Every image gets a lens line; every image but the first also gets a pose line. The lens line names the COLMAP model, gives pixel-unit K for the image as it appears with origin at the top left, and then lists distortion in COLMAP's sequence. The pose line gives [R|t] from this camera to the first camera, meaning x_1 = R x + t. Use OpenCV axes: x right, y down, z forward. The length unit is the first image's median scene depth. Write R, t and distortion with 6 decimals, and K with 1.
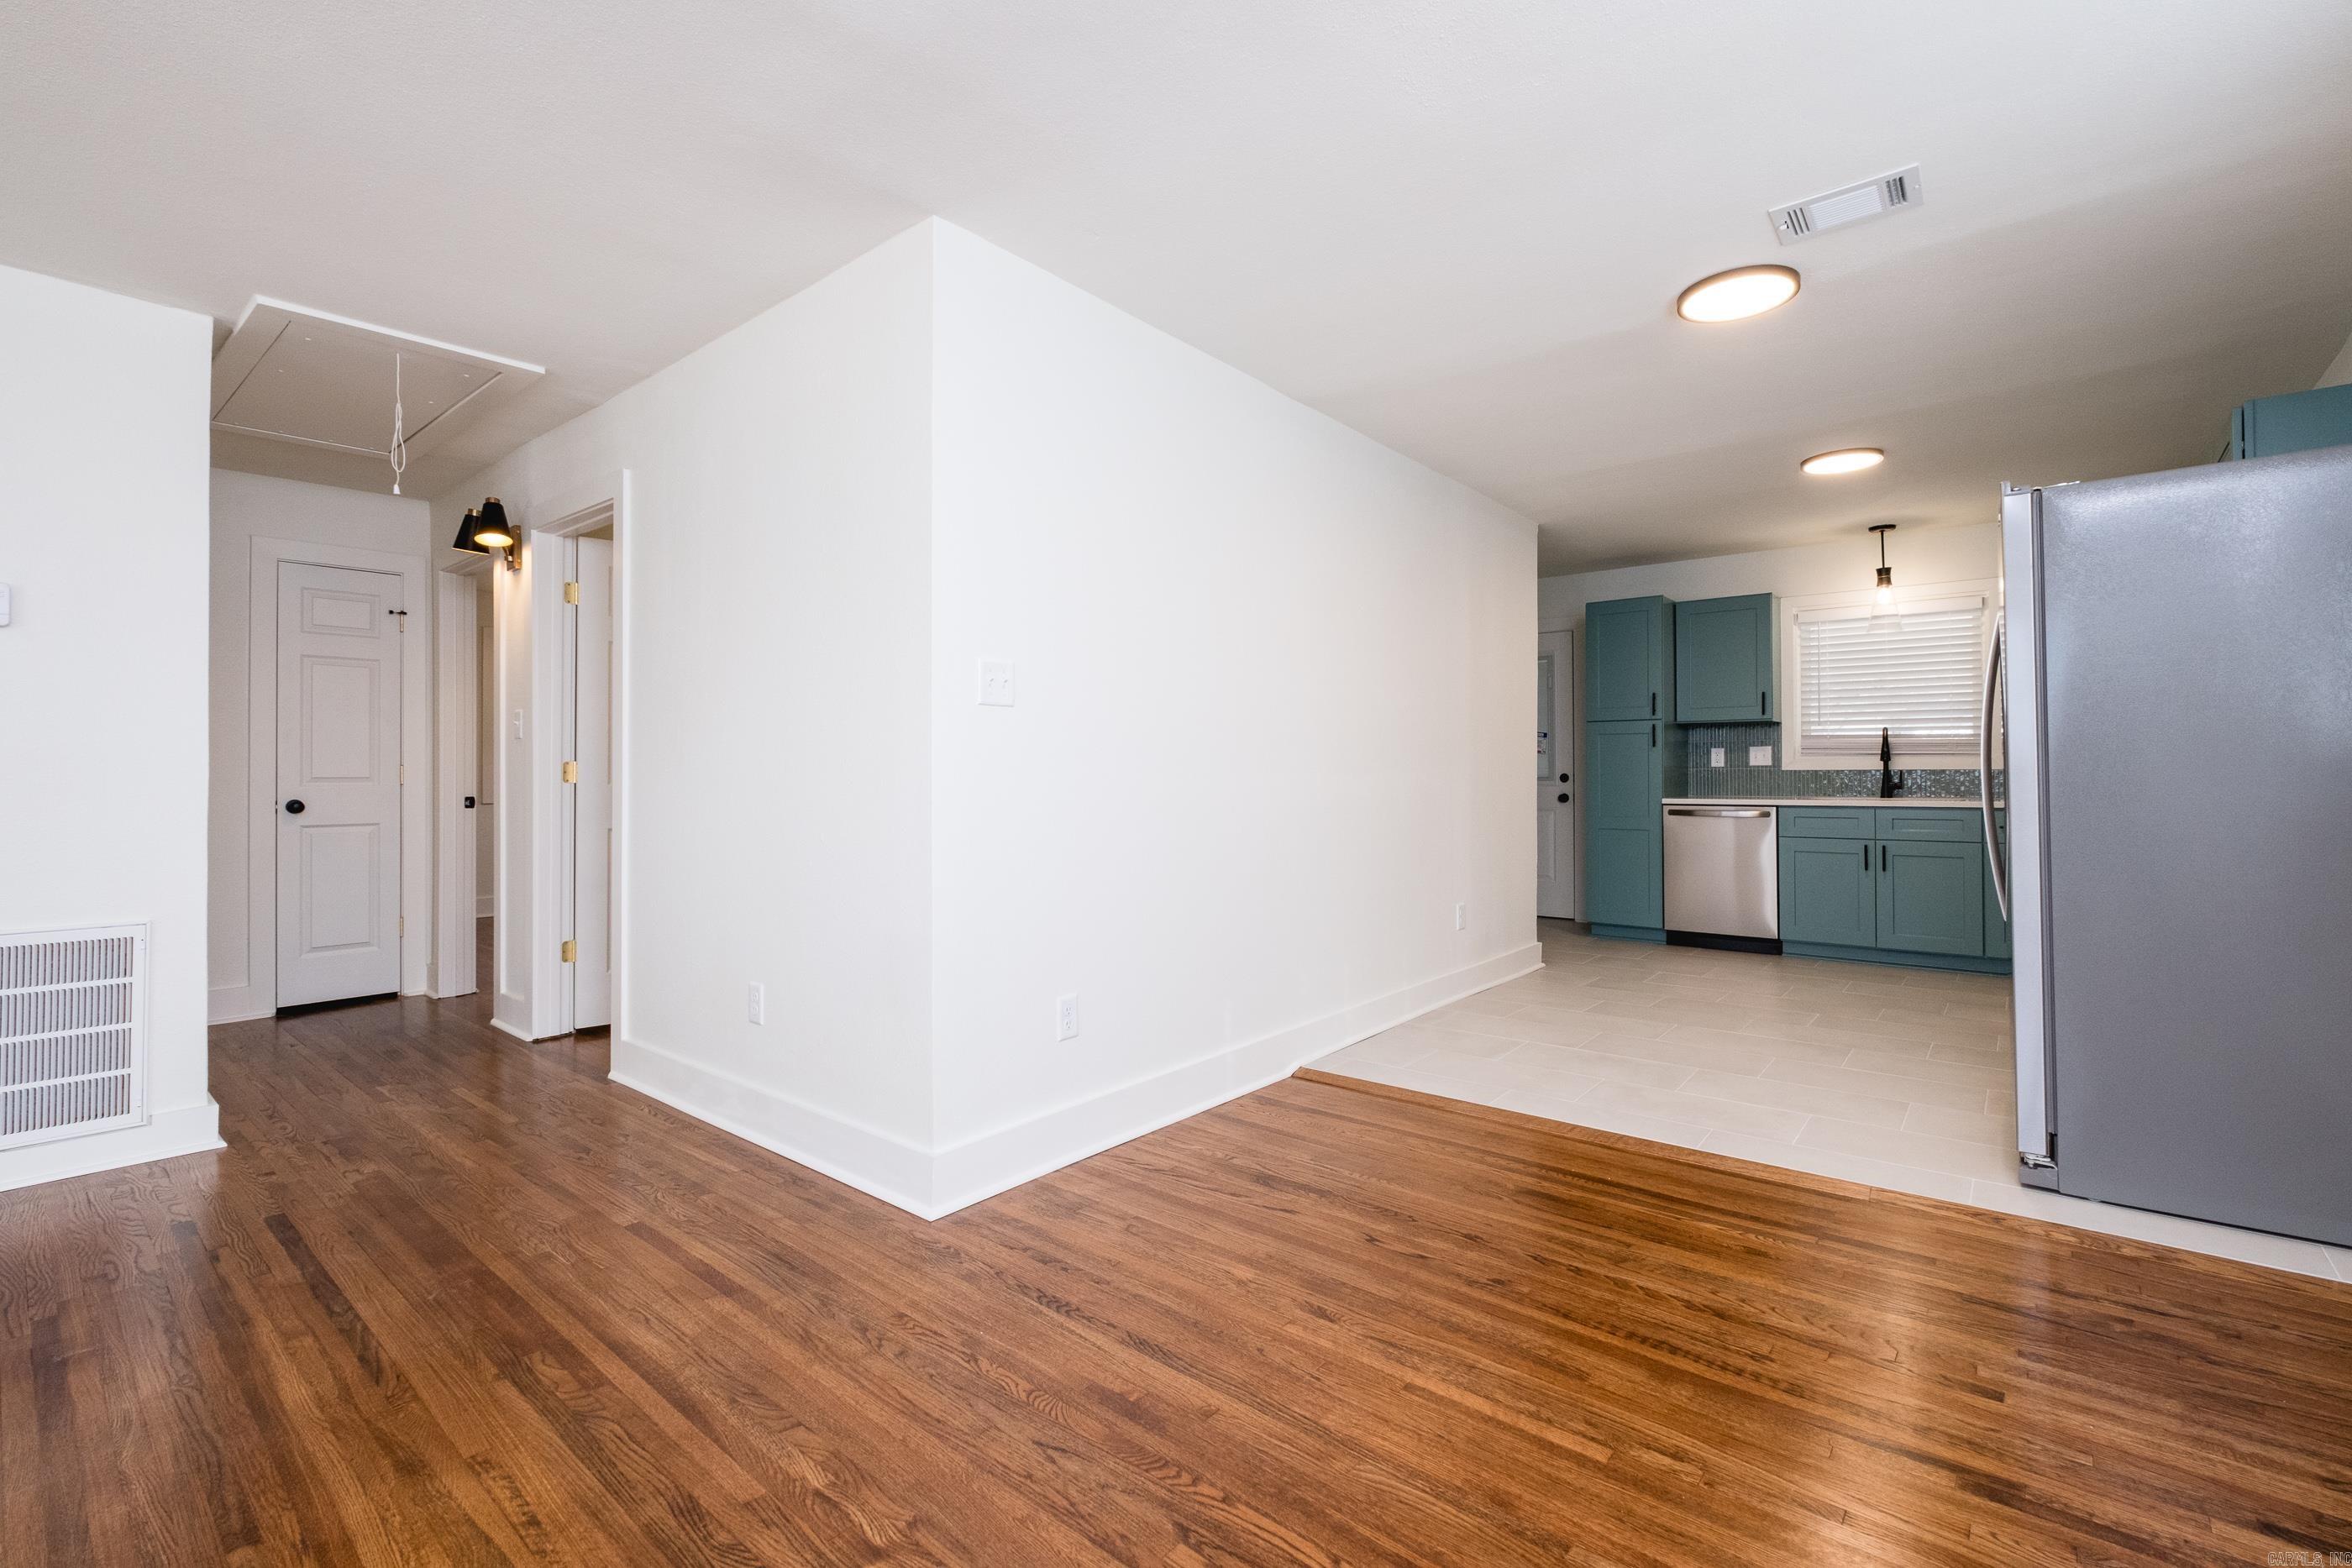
lens RADIAL K [[1017.5, 0, 1200.9], [0, 1017.5, 777.2], [0, 0, 1]] dist [0.008460, -0.005538]
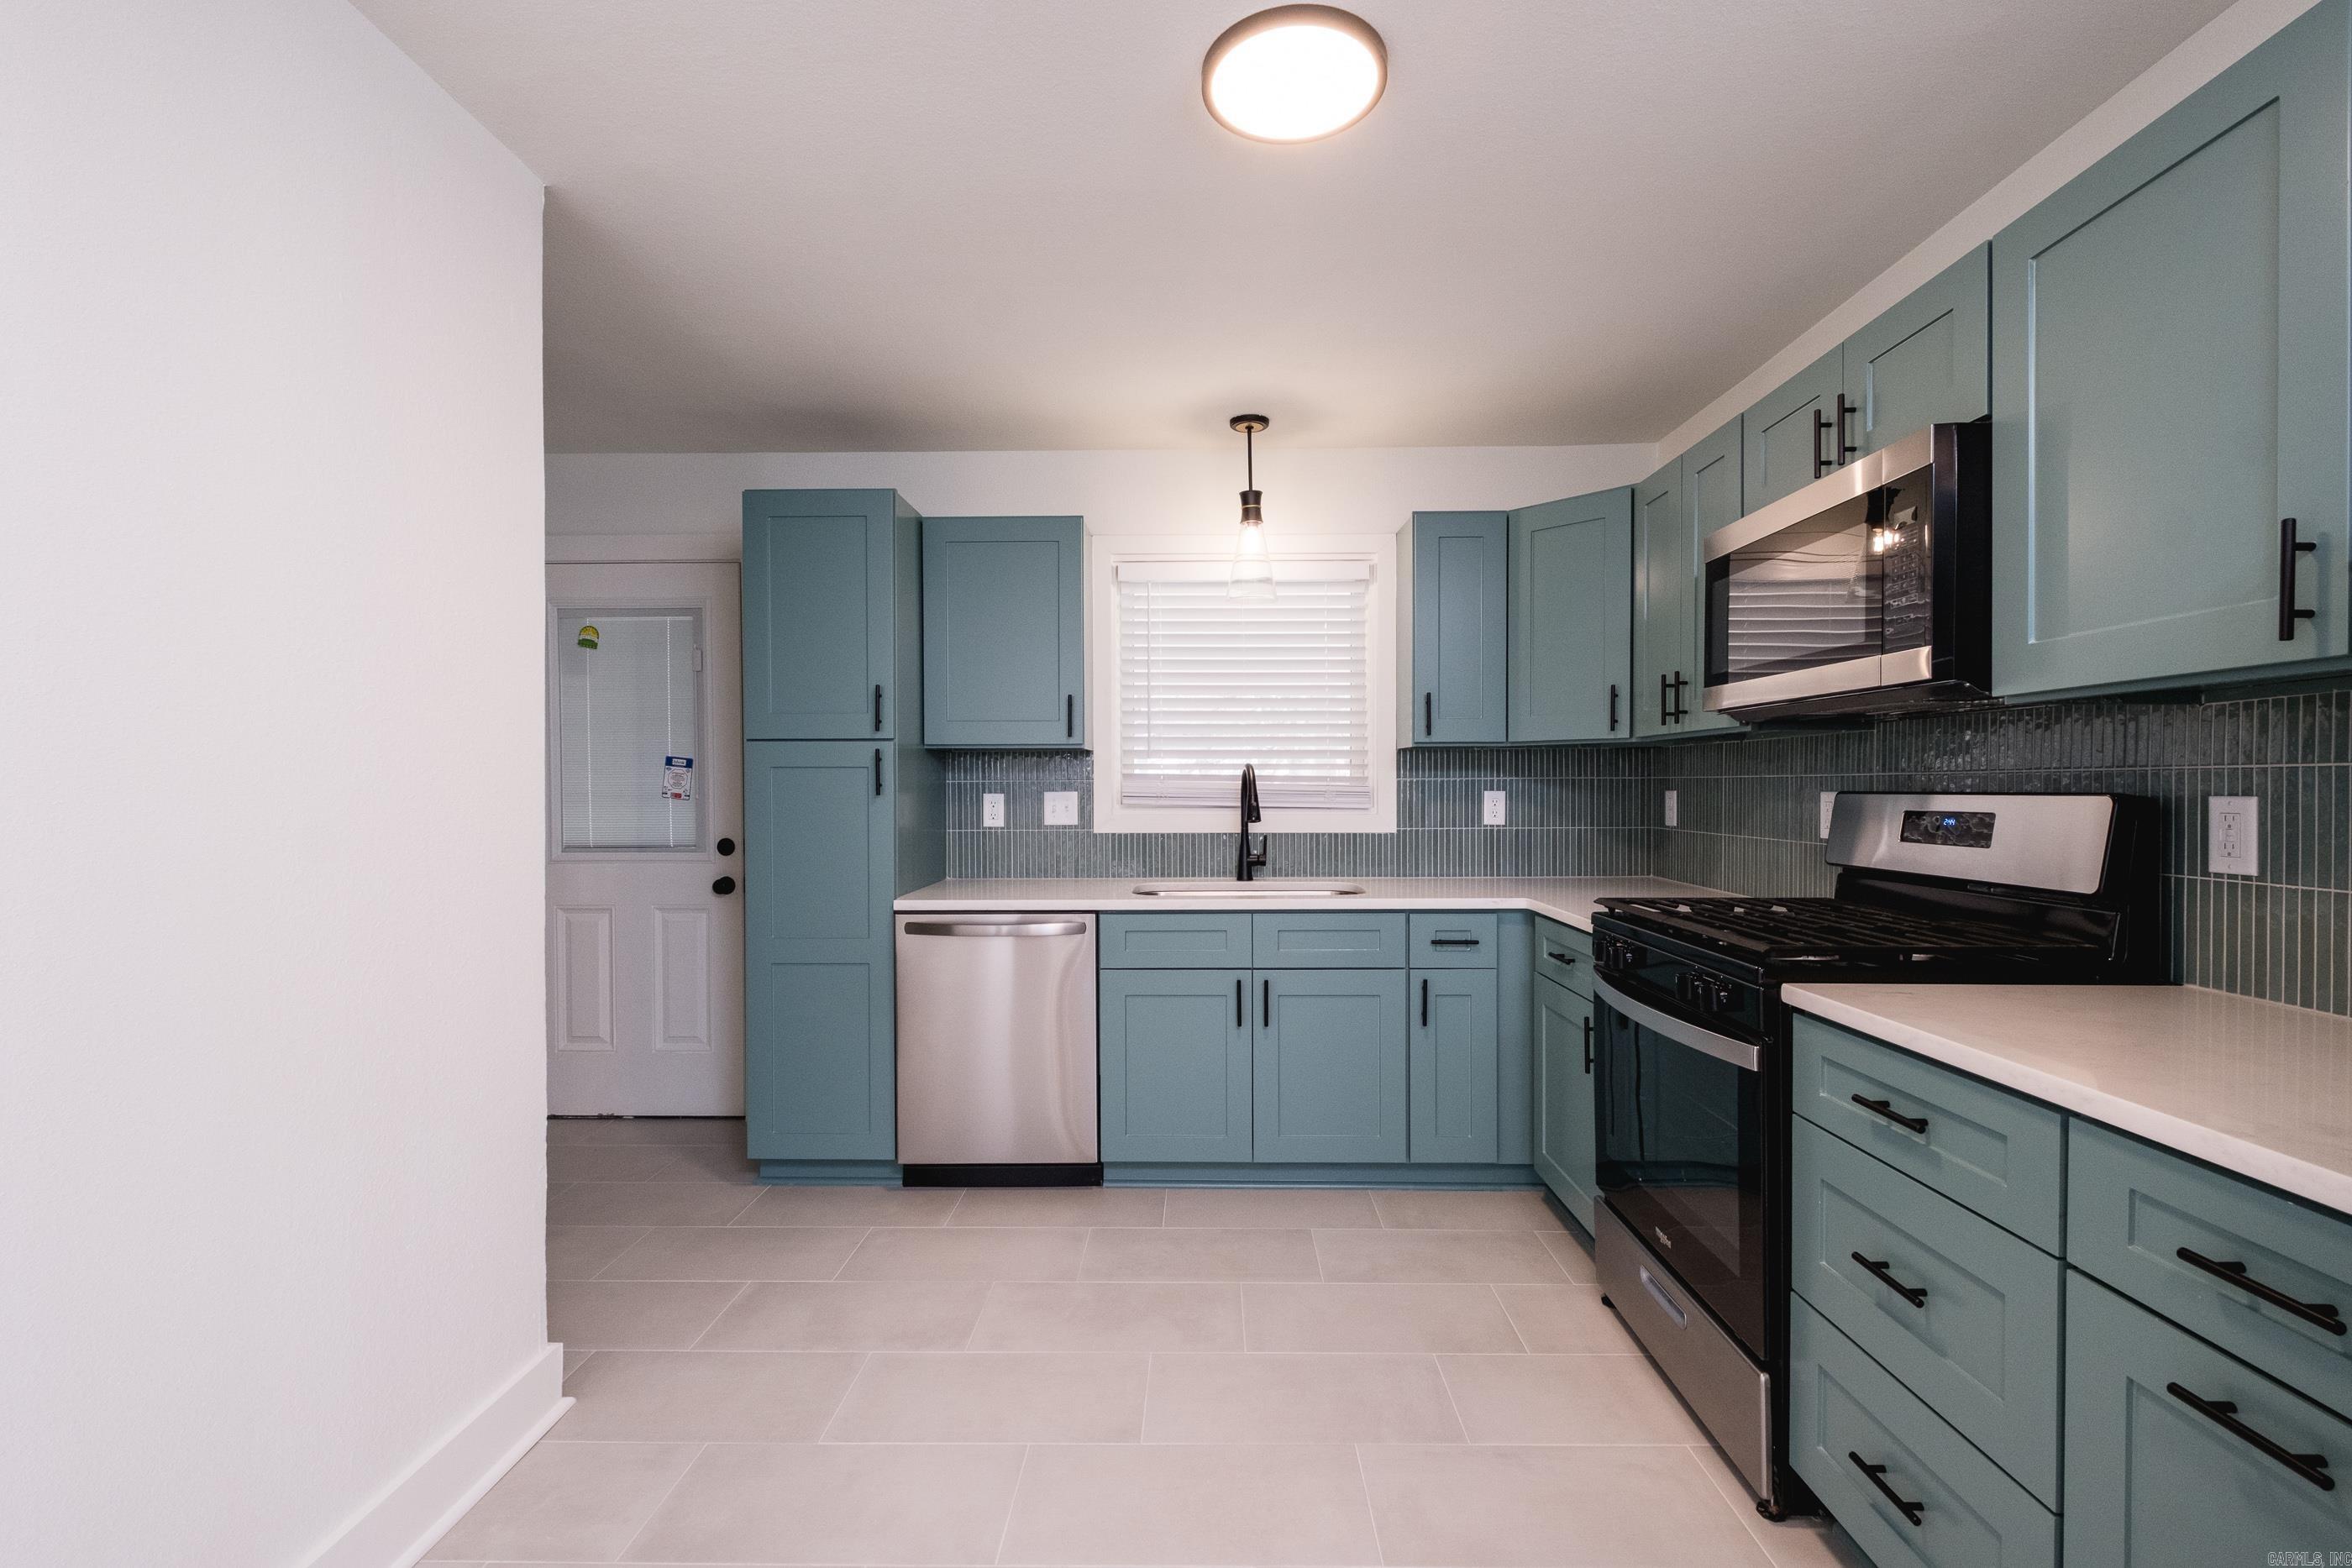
lens RADIAL K [[1017.5, 0, 1183.7], [0, 1017.5, 802.3], [0, 0, 1]] dist [0.008460, -0.005538]
pose [[0.786896, -0.007978, 0.617034, 0.453293], [0.001518, 0.999938, 0.010992, -0.055308], [-0.617084, -0.007713, 0.786860, 0.919980]]
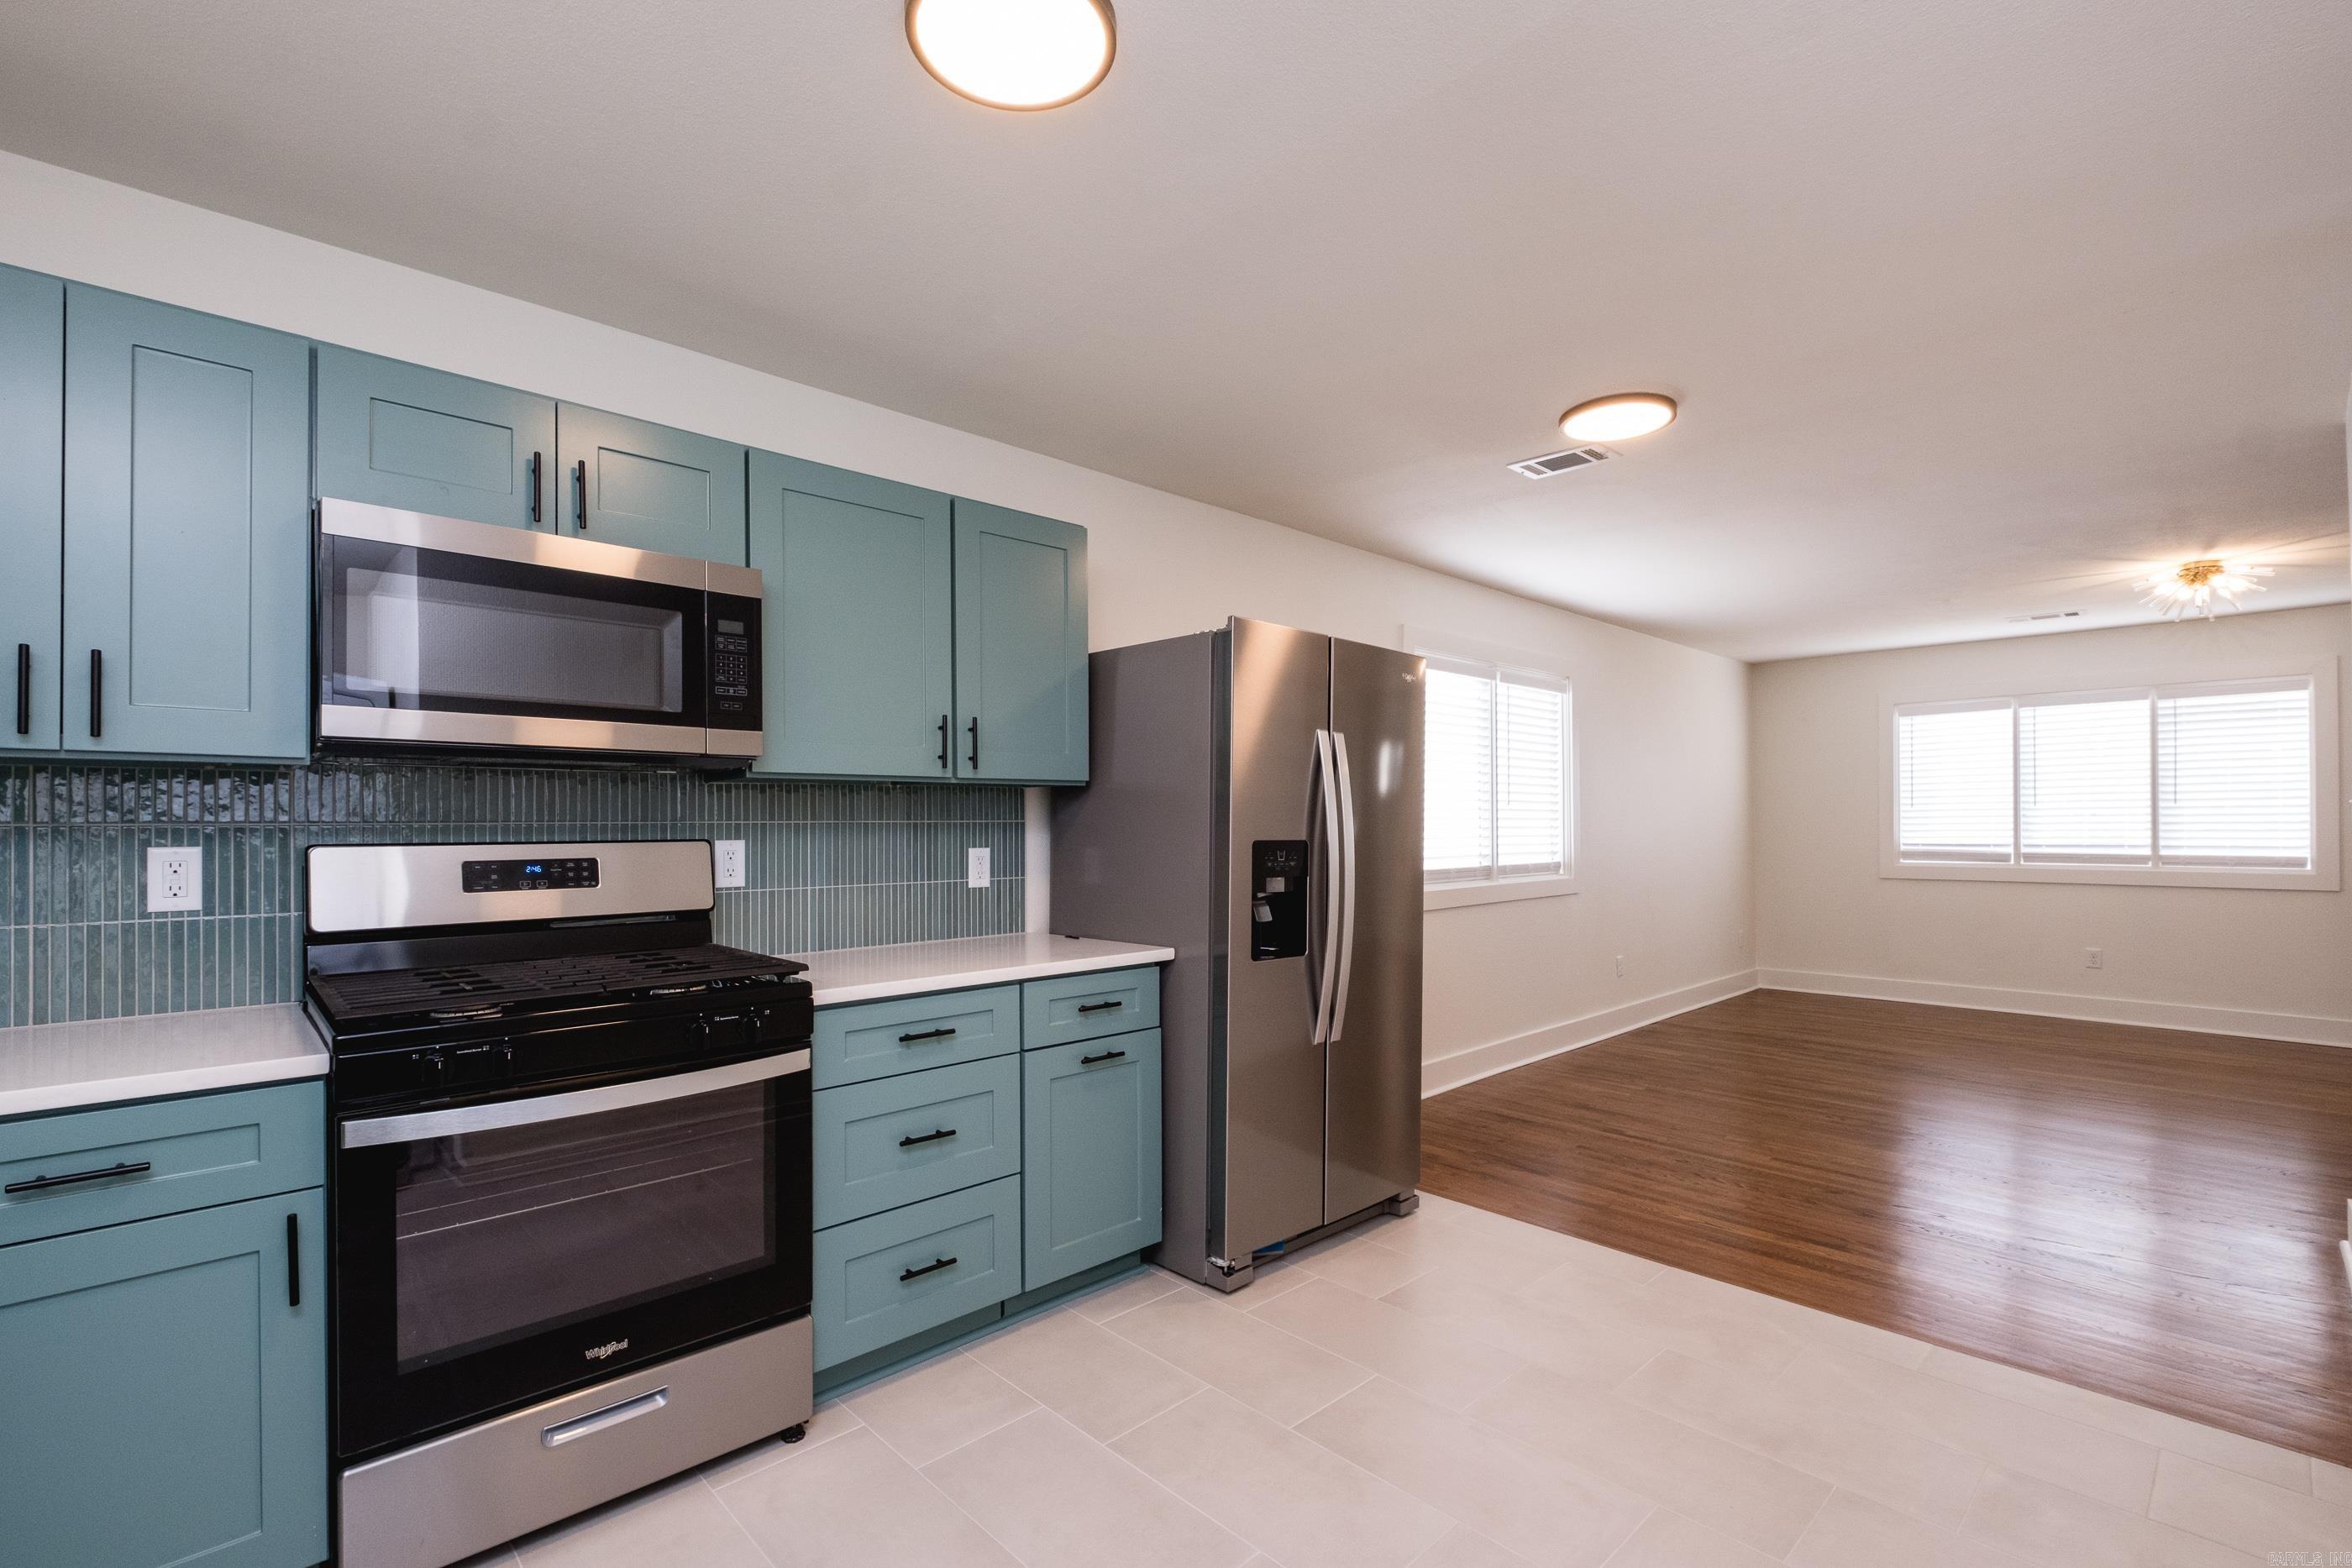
lens RADIAL K [[1017.5, 0, 1206.4], [0, 1017.5, 826.5], [0, 0, 1]] dist [0.008460, -0.005538]
pose [[-0.992930, 0.008766, 0.118374, 0.663385], [0.009073, 0.999957, 0.002062, -0.060310], [-0.118351, 0.003121, -0.992967, 1.677303]]
